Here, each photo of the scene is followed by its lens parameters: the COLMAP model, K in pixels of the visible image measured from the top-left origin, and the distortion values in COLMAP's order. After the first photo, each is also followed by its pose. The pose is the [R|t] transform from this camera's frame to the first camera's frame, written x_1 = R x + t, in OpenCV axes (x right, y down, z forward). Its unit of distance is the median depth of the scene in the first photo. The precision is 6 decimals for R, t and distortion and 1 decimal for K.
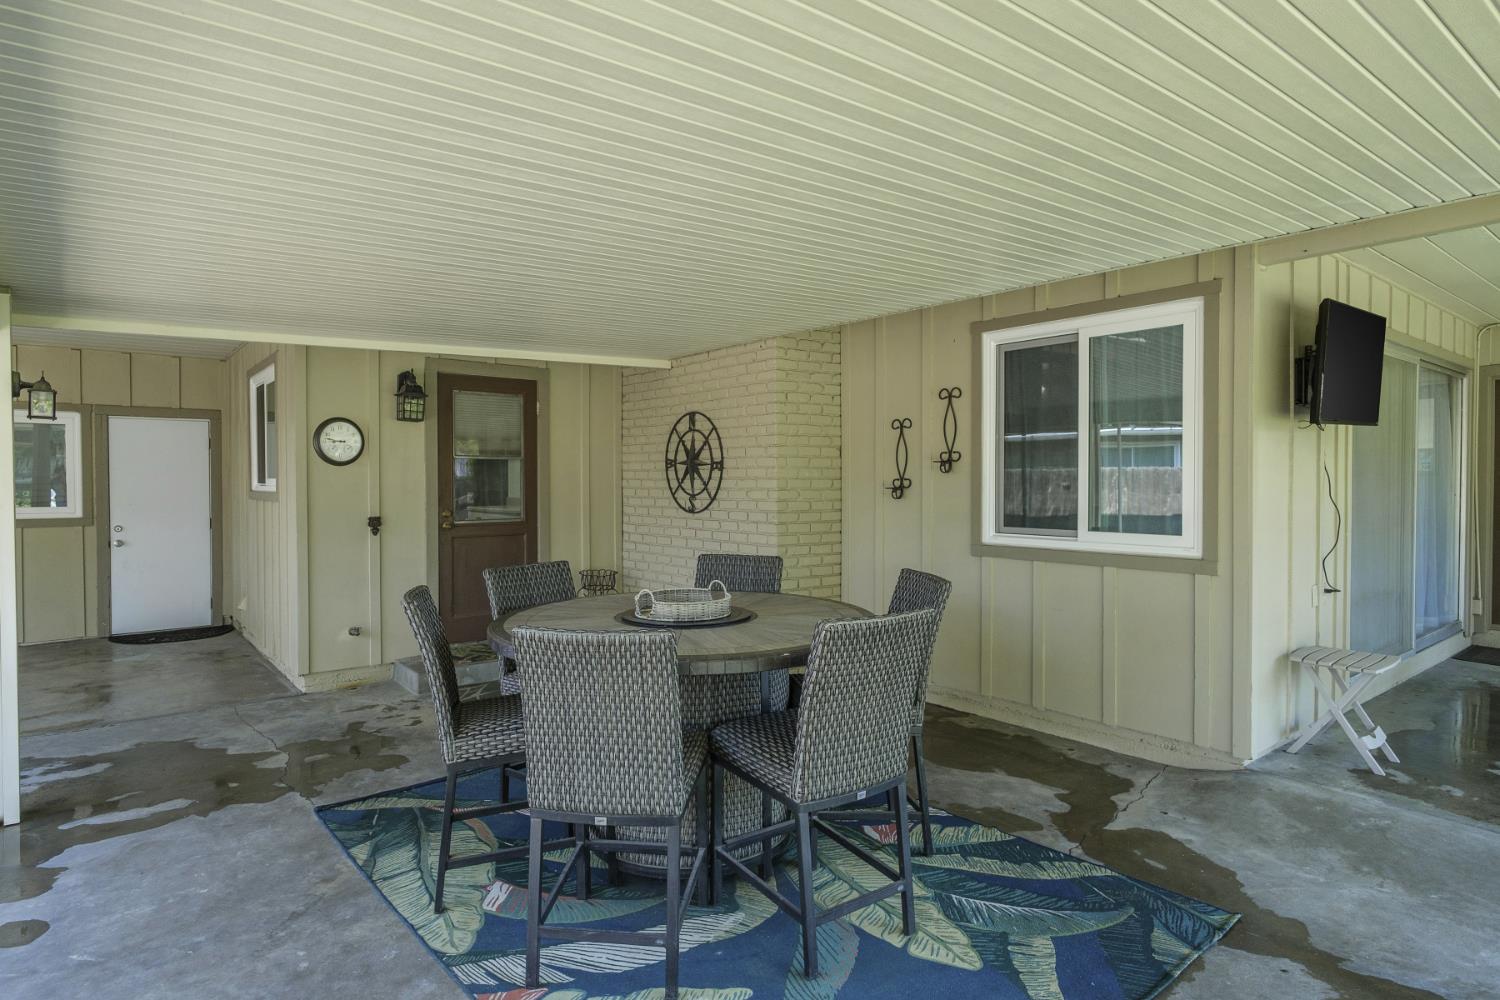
lens RADIAL K [[809.4, 0, 750.0], [0, 809.4, 500.0], [0, 0, 1]] dist [-0.000433, -0.000511]
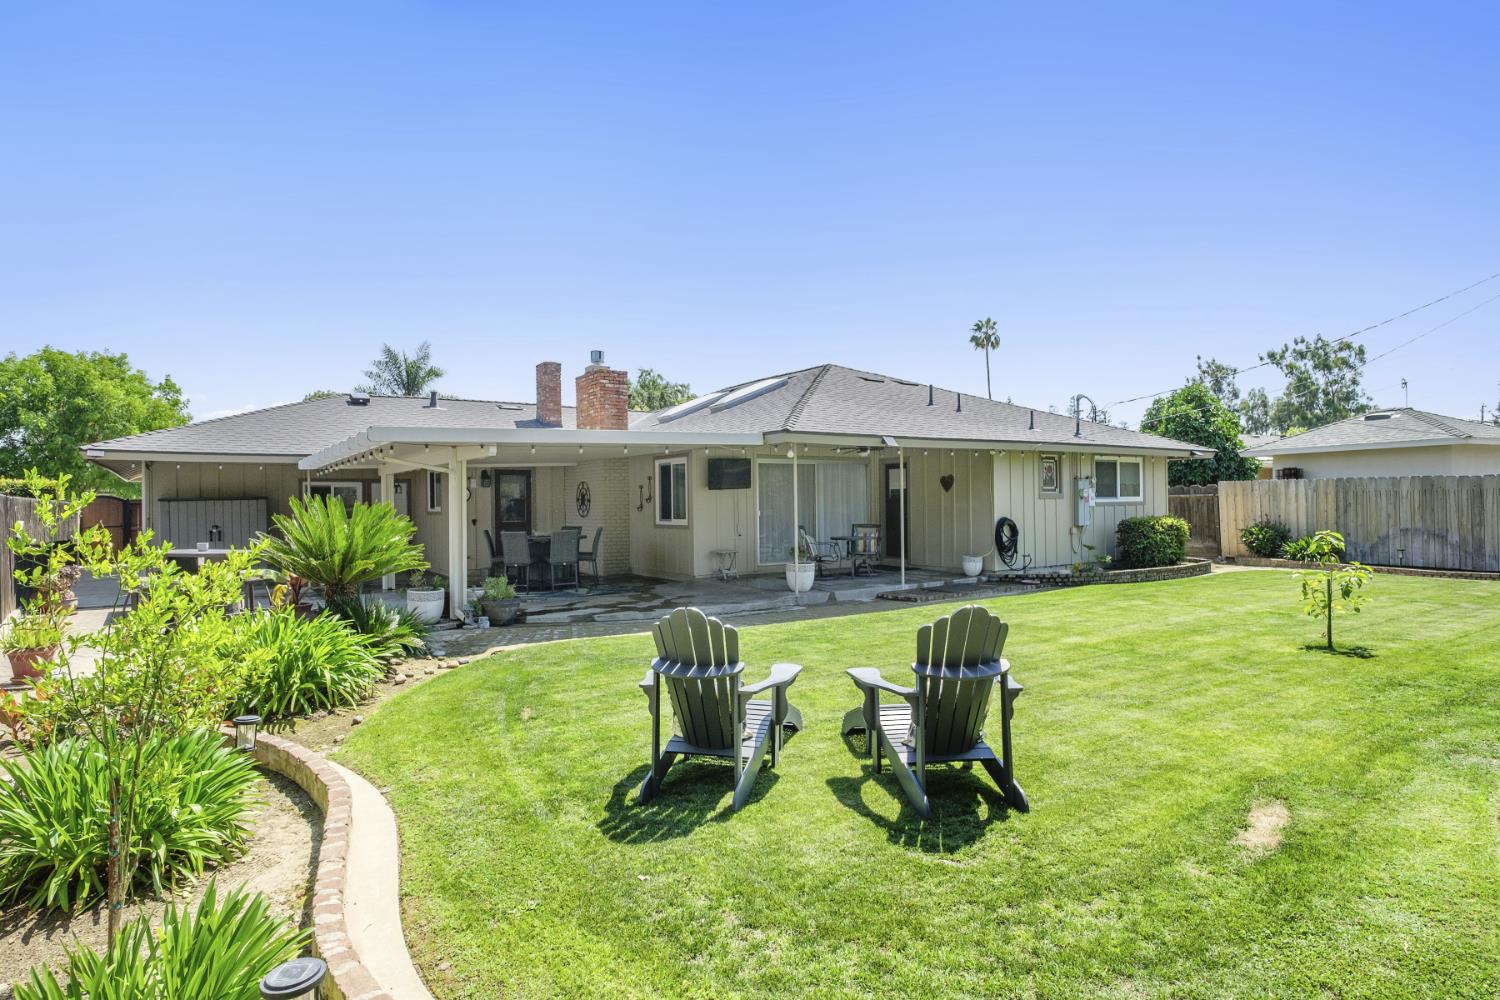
lens RADIAL K [[809.4, 0, 750.0], [0, 809.4, 500.0], [0, 0, 1]] dist [-0.000433, -0.000511]
pose [[0.996846, -0.014661, -0.078001, 0.839392], [0.012807, 0.999625, -0.024218, 0.036460], [0.078326, 0.023143, 0.996659, -2.035572]]
